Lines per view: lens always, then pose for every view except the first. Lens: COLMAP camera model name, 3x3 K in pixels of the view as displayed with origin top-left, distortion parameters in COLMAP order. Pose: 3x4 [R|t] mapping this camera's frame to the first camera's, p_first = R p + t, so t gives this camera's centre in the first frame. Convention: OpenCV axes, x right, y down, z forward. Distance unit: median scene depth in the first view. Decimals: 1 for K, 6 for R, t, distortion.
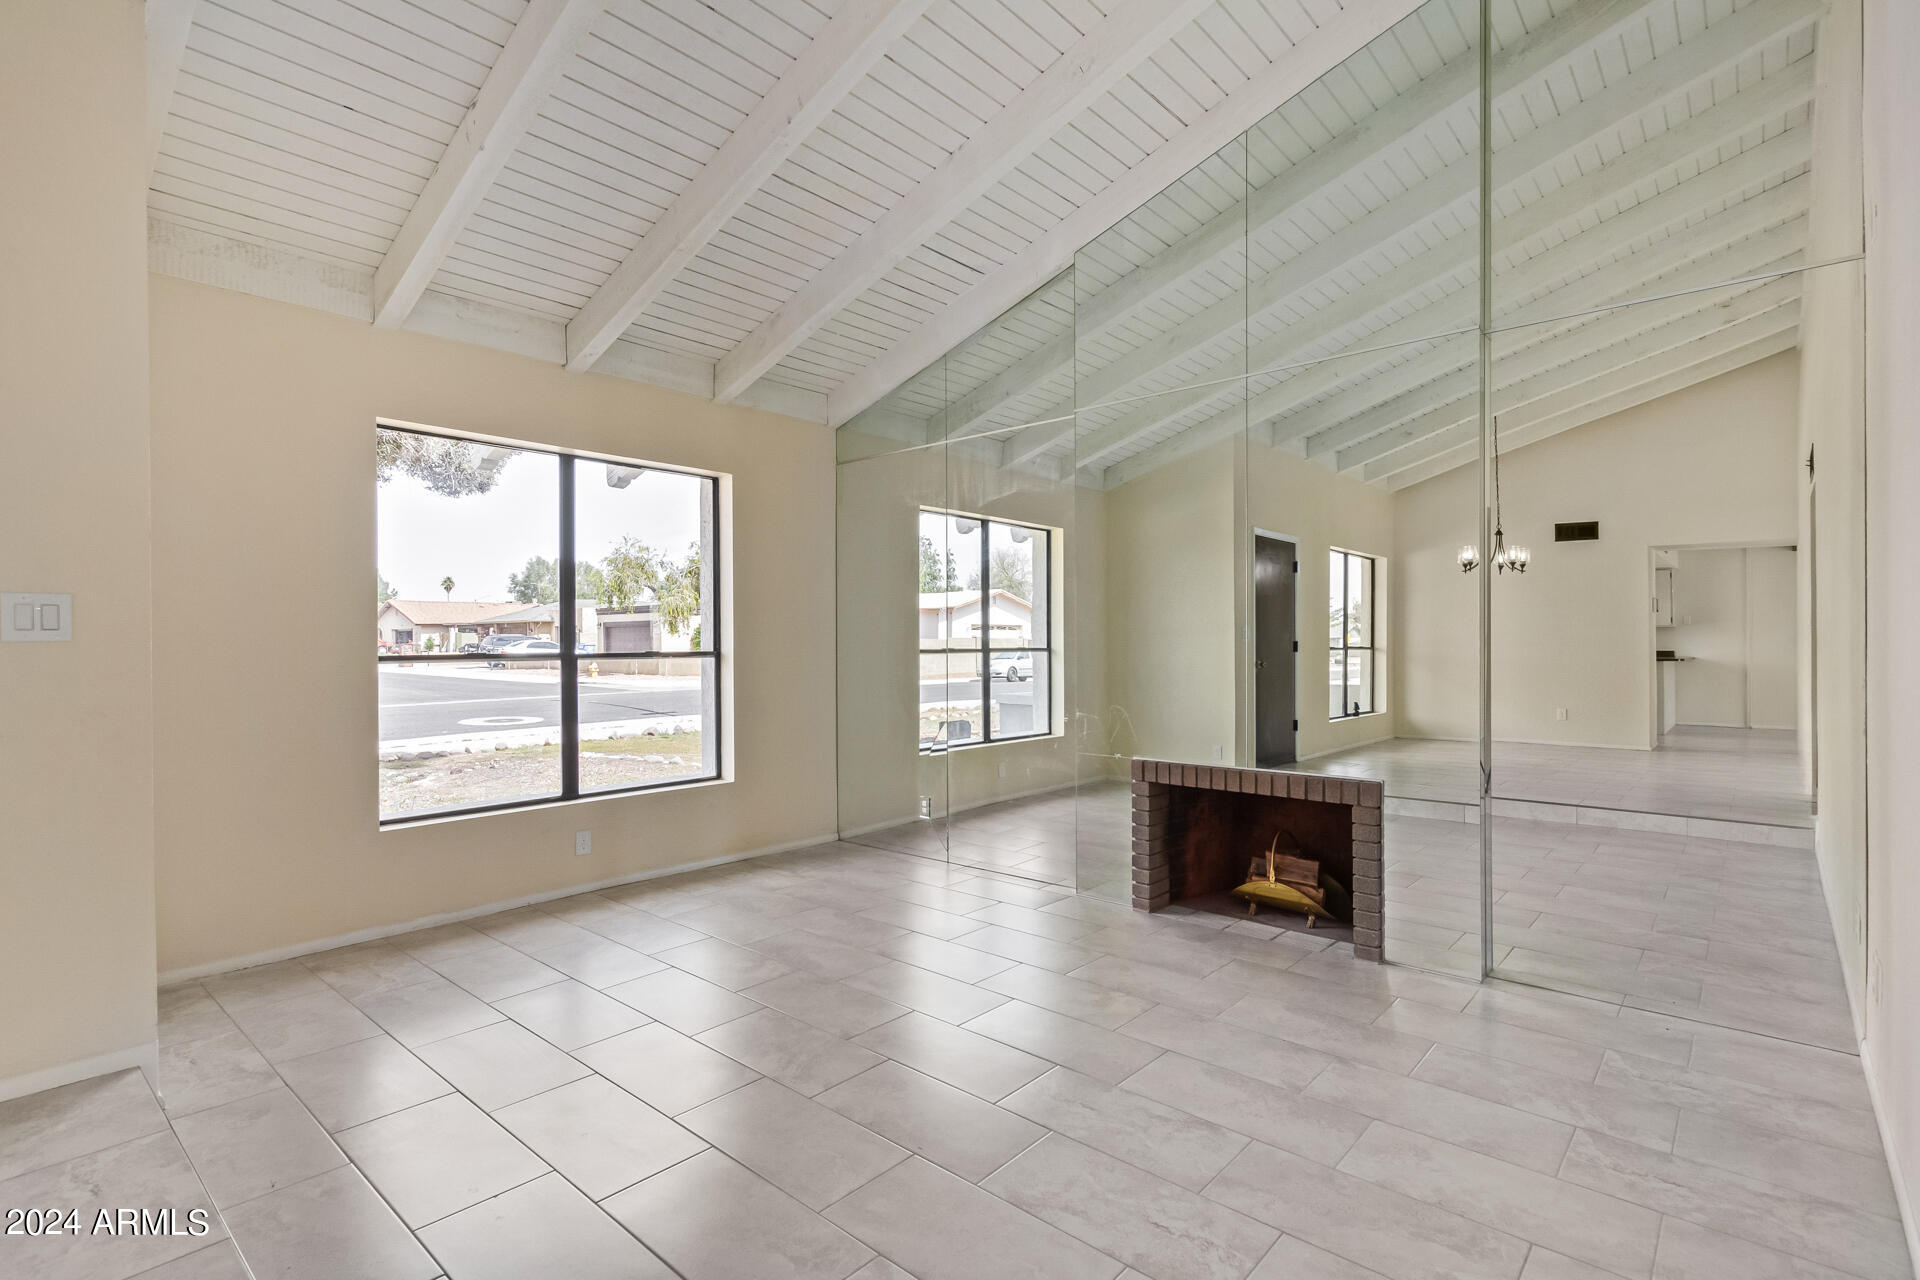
lens RADIAL K [[910.2, 0, 967.9], [0, 910.2, 643.4], [0, 0, 1]] dist [0.007528, 0.000115]
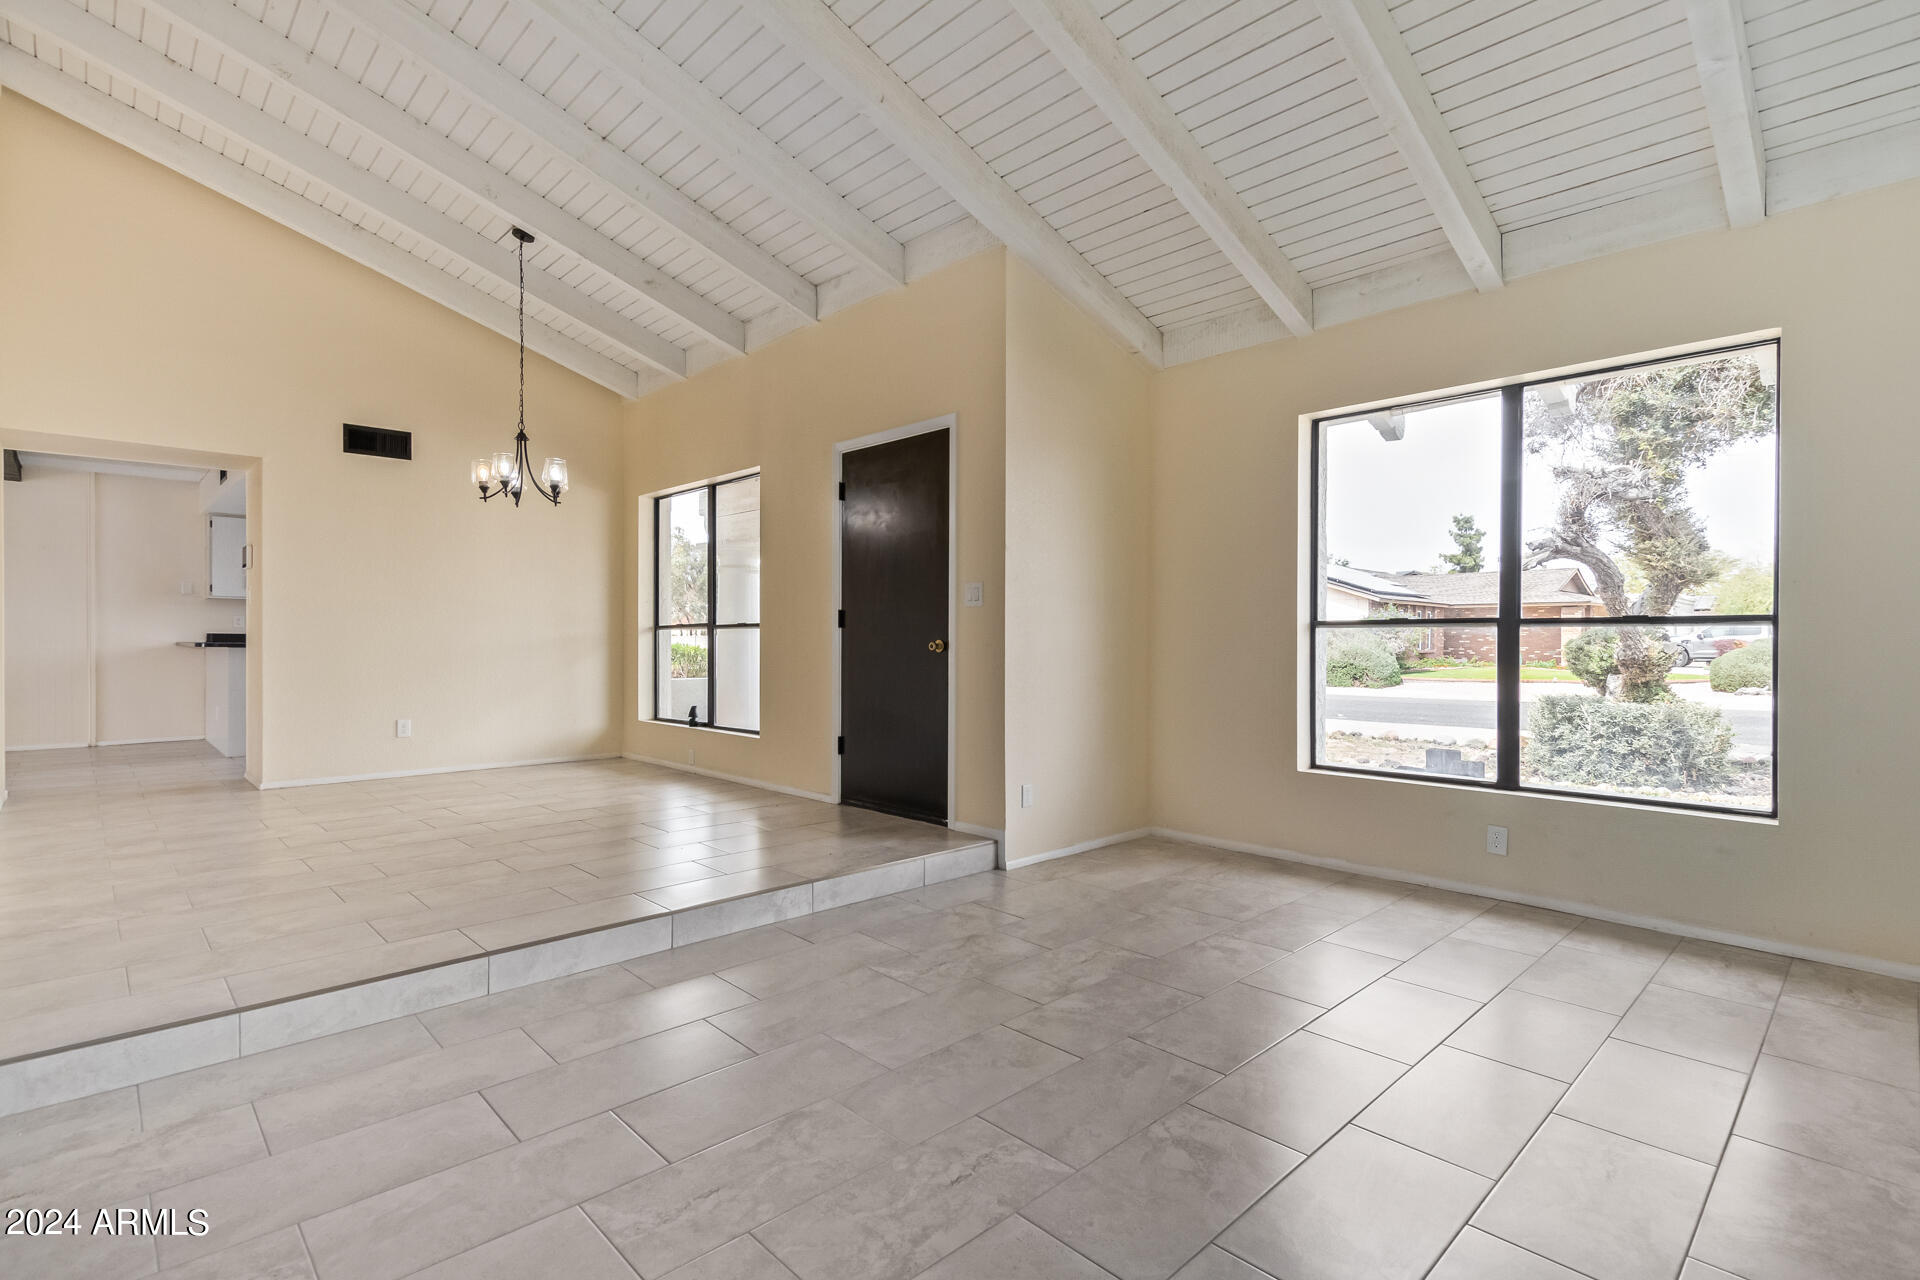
lens RADIAL K [[908.0, 0, 944.0], [0, 908.0, 647.4], [0, 0, 1]] dist [0.002196, 0.000577]
pose [[-0.095685, 0.013103, -0.995325, 0.398512], [-0.006538, 0.999884, 0.013792, 0.025253], [0.995390, 0.007827, -0.095588, 0.478044]]
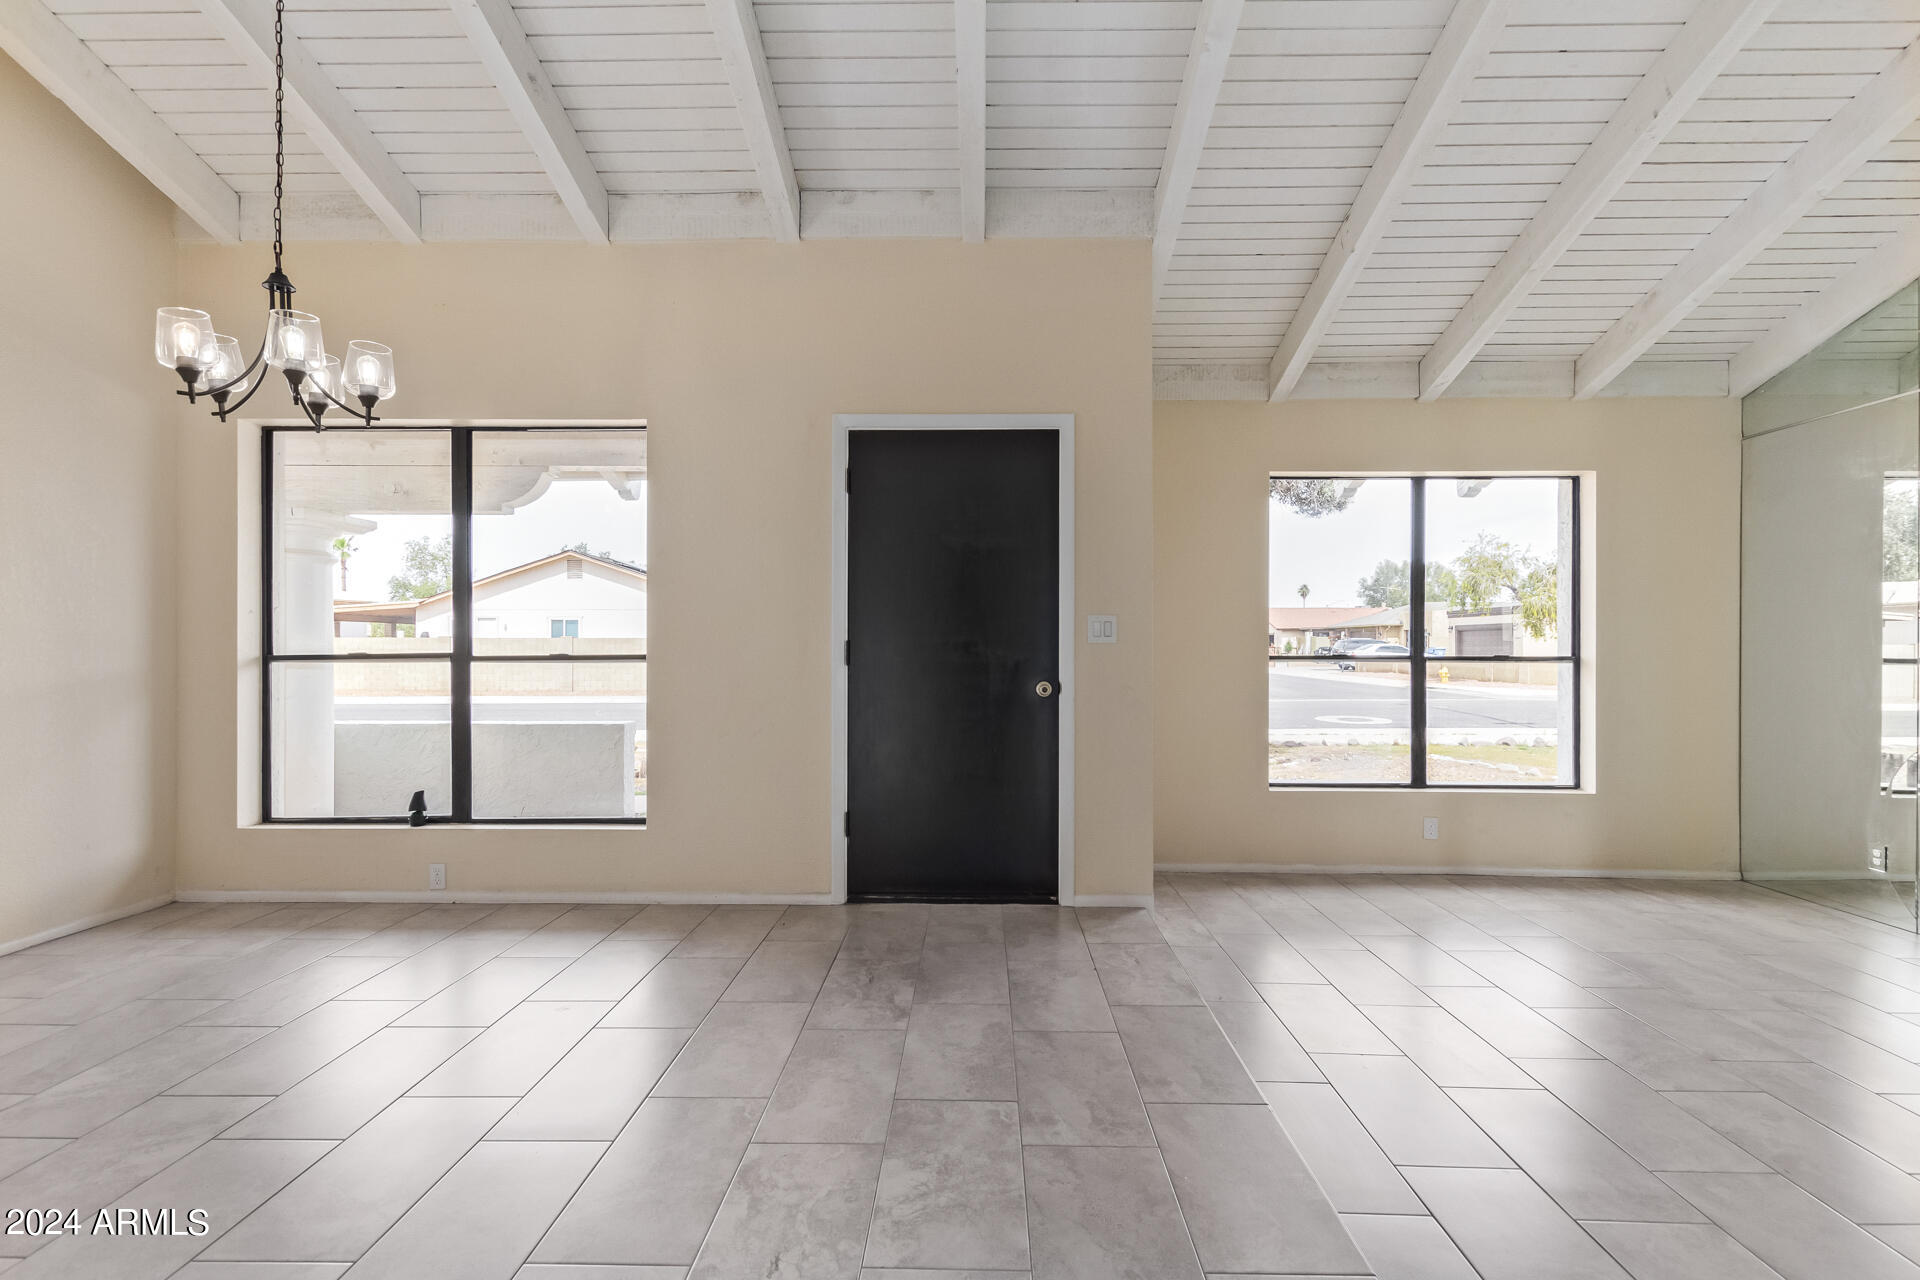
lens RADIAL K [[921.9, 0, 957.0], [0, 921.9, 643.4], [0, 0, 1]] dist [0.003138, -0.000212]
pose [[0.640214, 0.005518, -0.768177, 0.055560], [-0.008474, 0.999964, 0.000121, 0.000172], [0.768150, 0.006432, 0.640237, -0.128602]]
